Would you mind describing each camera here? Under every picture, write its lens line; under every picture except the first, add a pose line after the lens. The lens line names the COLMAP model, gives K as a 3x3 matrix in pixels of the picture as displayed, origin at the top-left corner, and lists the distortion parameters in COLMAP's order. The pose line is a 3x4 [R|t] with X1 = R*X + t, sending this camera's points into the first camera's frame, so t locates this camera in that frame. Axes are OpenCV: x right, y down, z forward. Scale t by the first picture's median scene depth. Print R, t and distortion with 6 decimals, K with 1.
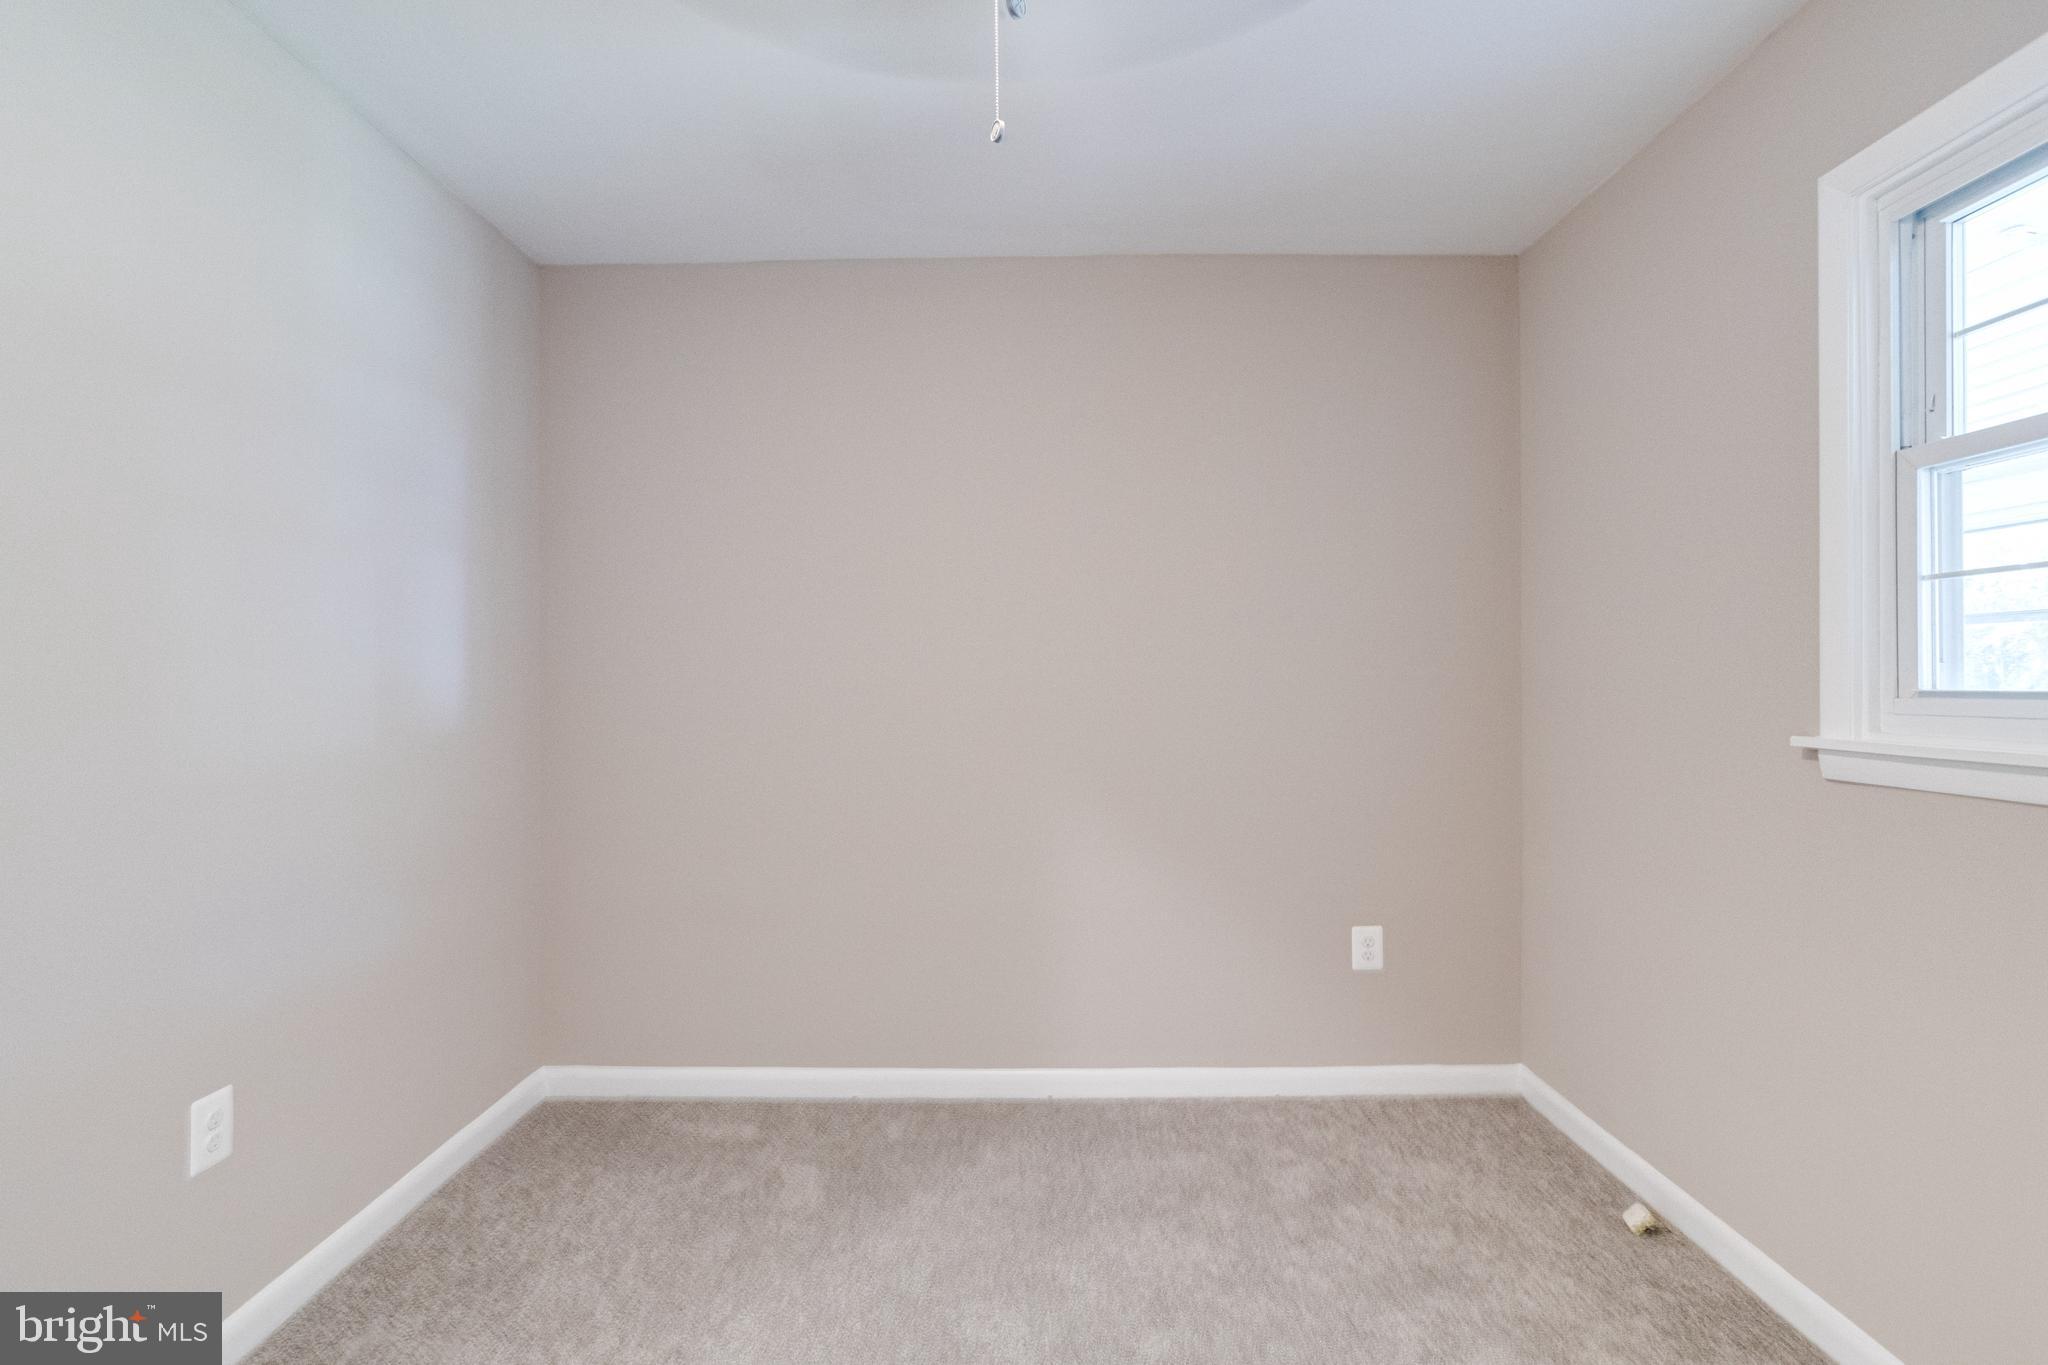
lens RADIAL K [[1029.9, 0, 1011.9], [0, 1029.9, 679.8], [0, 0, 1]] dist [-0.002287, 0.009189]
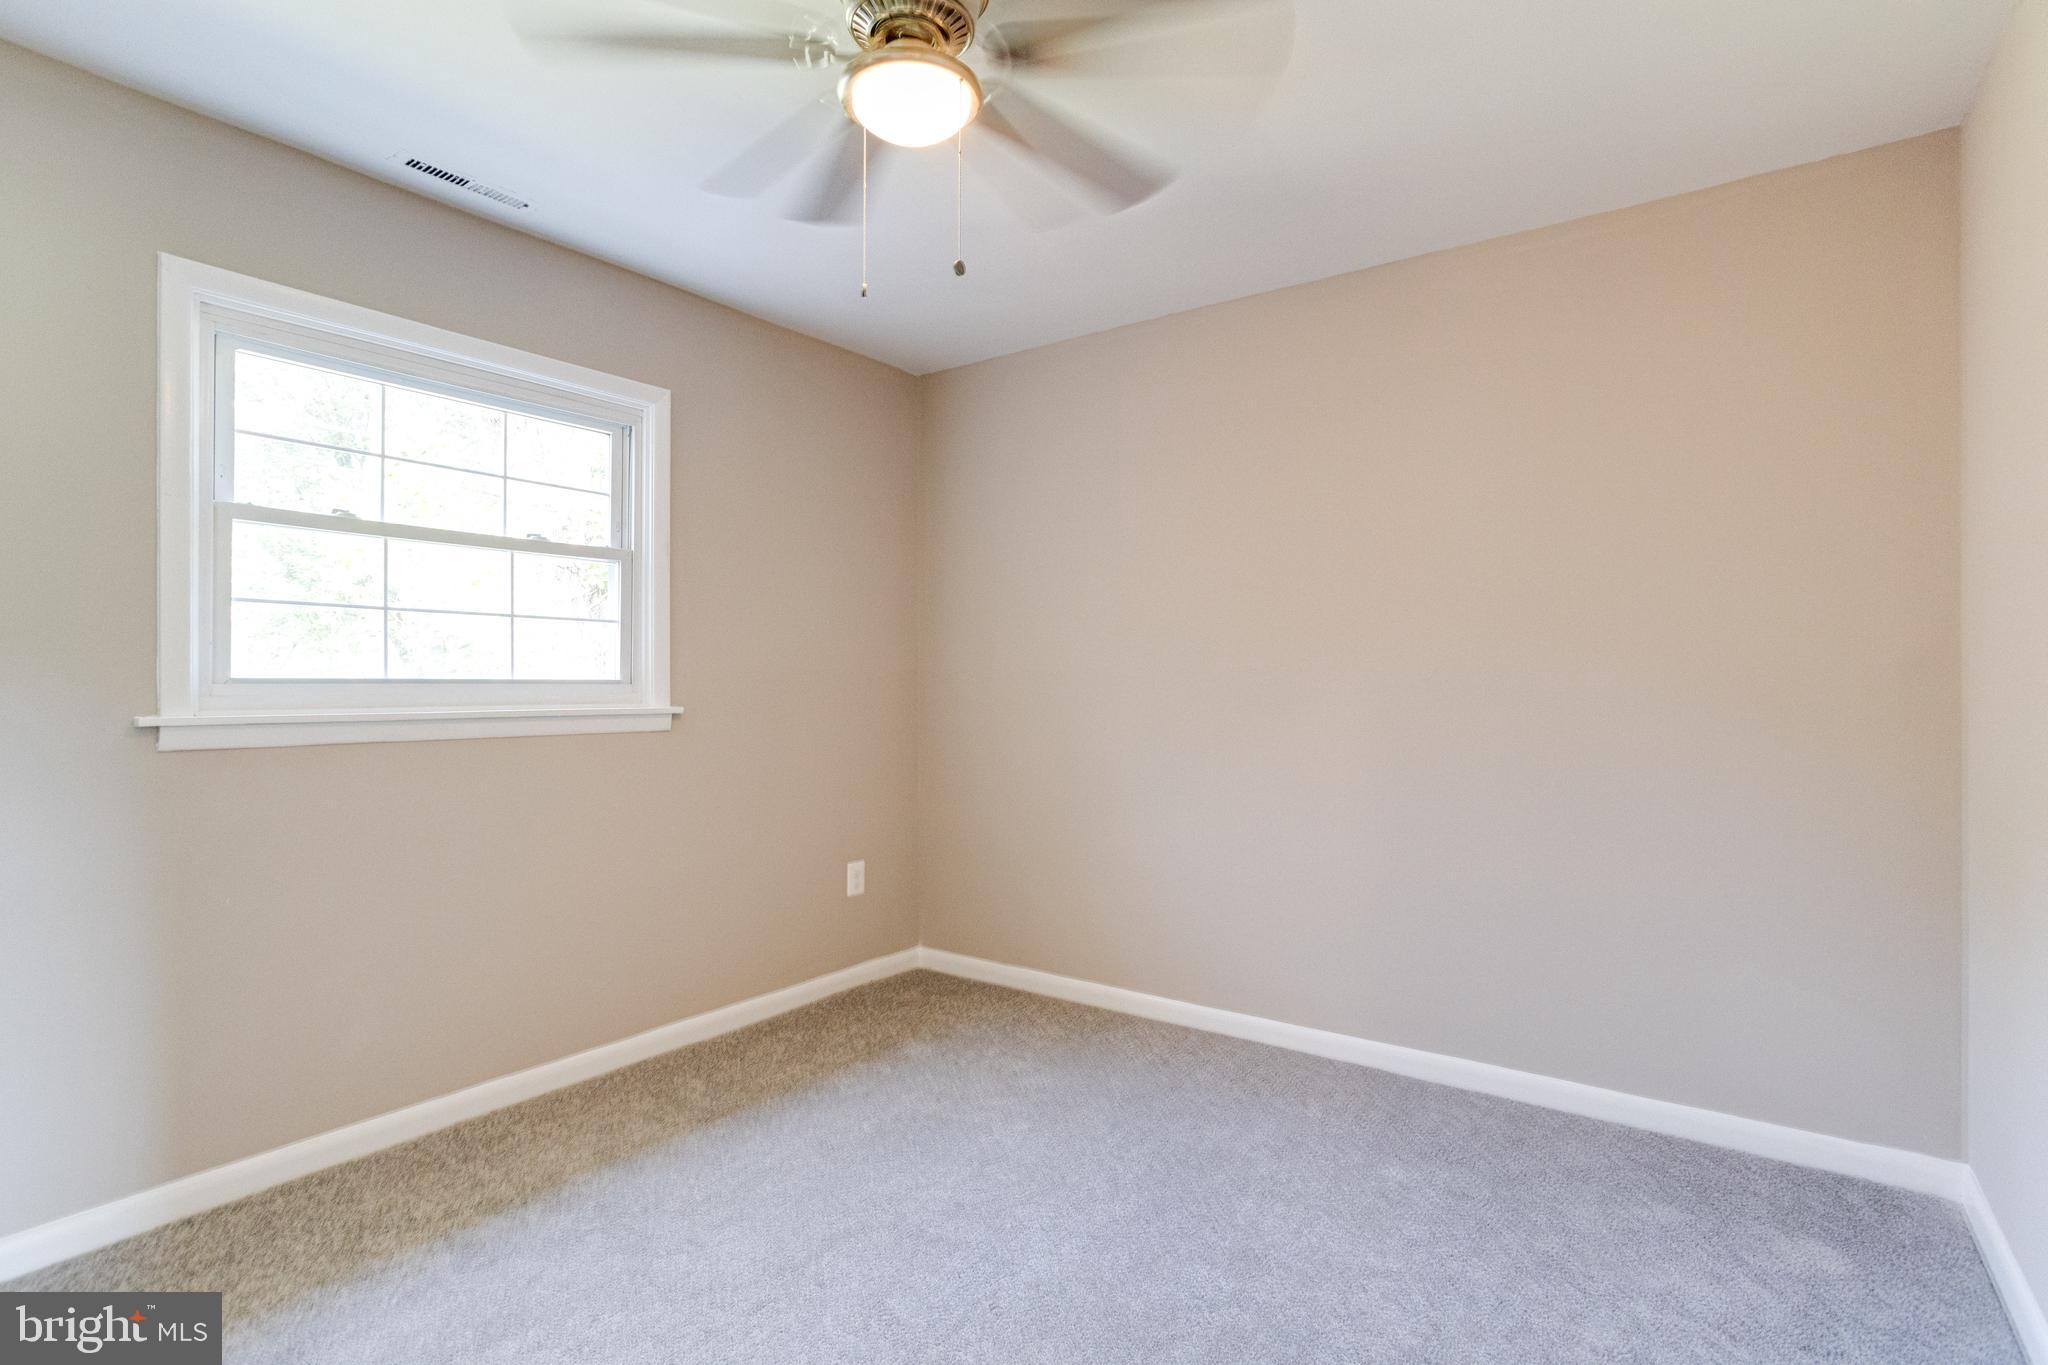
lens RADIAL K [[1029.9, 0, 1017.5], [0, 1029.9, 685.7], [0, 0, 1]] dist [-0.002287, 0.009189]
pose [[-0.820401, 0.002124, 0.571785, -0.585927], [0.002275, 0.999997, -0.000451, 0.017564], [-0.571784, 0.000931, -0.820404, 1.133122]]
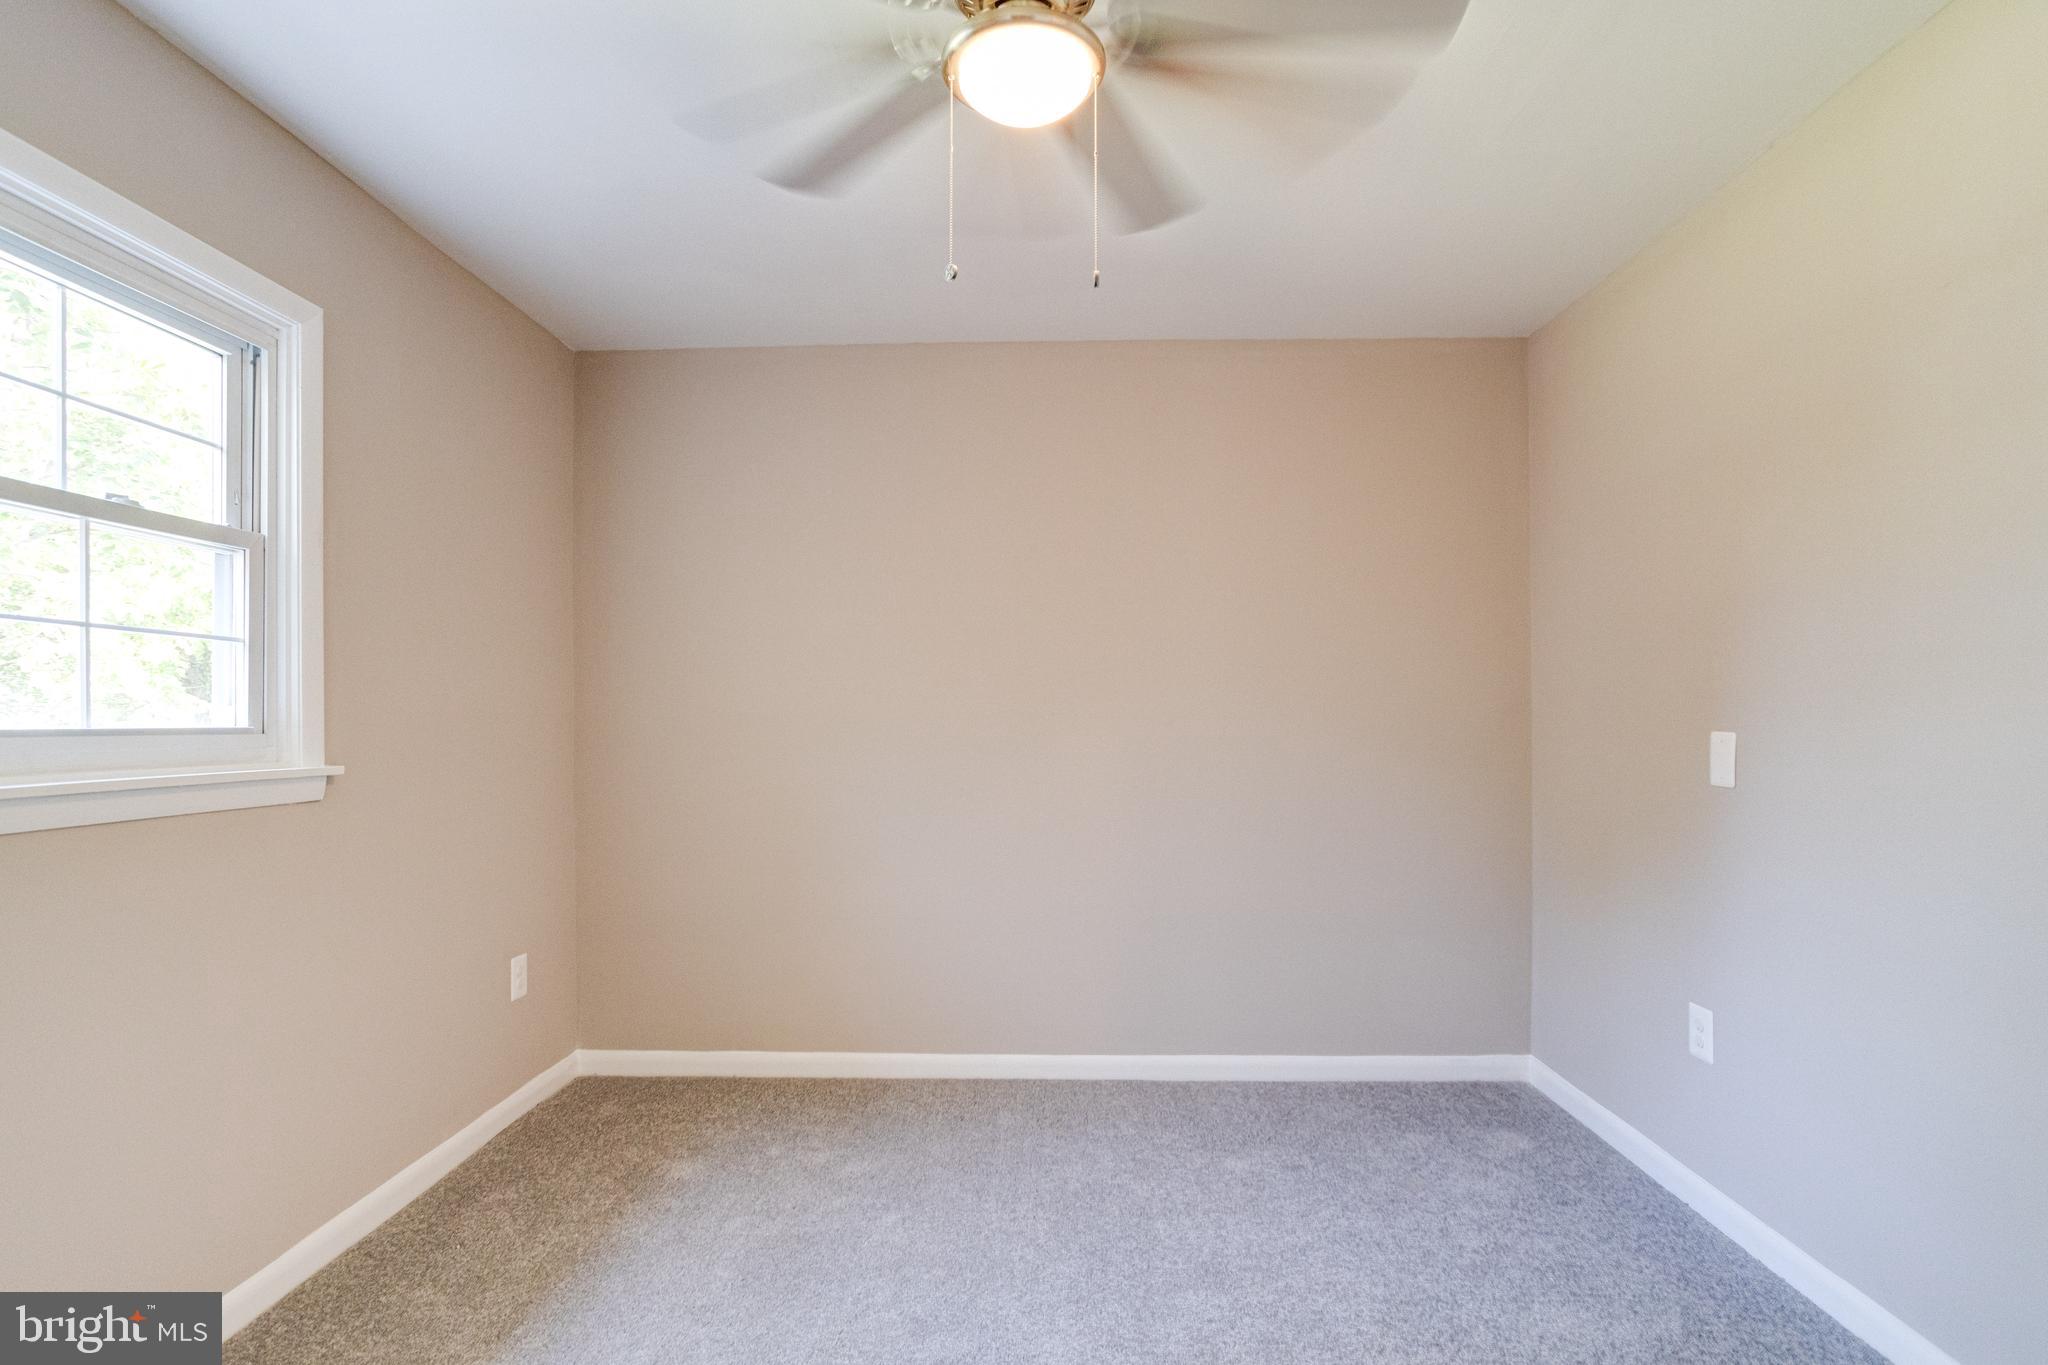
lens RADIAL K [[1029.9, 0, 1038.0], [0, 1029.9, 722.5], [0, 0, 1]] dist [-0.002287, 0.009189]
pose [[-0.999780, 0.001787, -0.020886, -0.046306], [0.001809, 0.999998, -0.001006, 0.005440], [0.020884, -0.001044, -0.999781, 1.240255]]
